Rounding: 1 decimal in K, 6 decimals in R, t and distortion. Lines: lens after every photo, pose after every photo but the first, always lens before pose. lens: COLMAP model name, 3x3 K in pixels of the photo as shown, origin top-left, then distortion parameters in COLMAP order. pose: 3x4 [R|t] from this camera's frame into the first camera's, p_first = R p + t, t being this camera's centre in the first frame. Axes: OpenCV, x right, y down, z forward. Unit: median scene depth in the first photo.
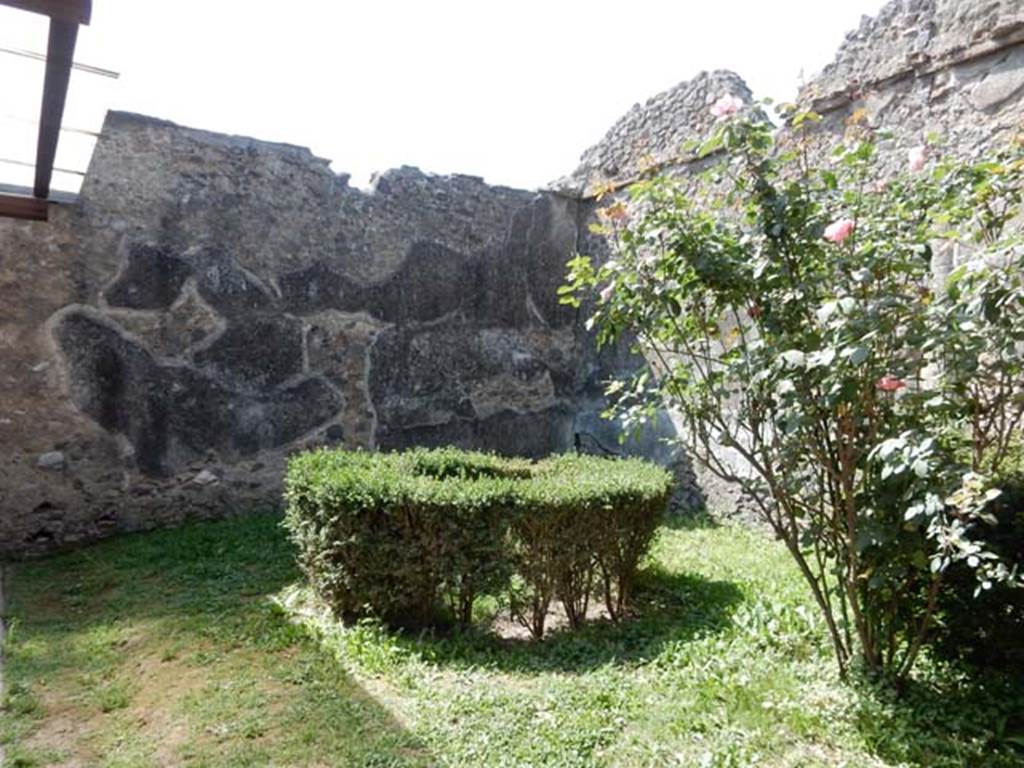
lens RADIAL K [[770.7, 0, 518.7], [0, 770.7, 390.6], [0, 0, 1]] dist [-0.010046, 0.008768]
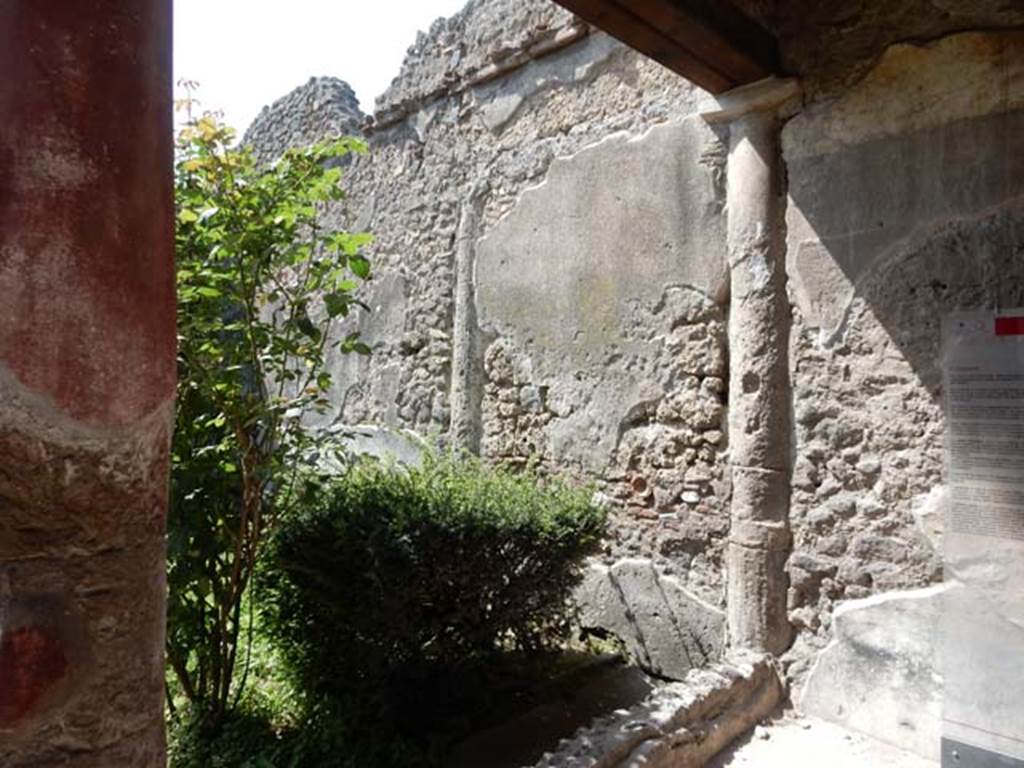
lens RADIAL K [[770.7, 0, 495.5], [0, 770.7, 398.5], [0, 0, 1]] dist [-0.010046, 0.008768]
pose [[0.972615, 0.004781, 0.232373, 0.328522], [-0.002608, 0.999950, -0.009657, 0.001473], [-0.232407, 0.008786, 0.972579, 0.002671]]
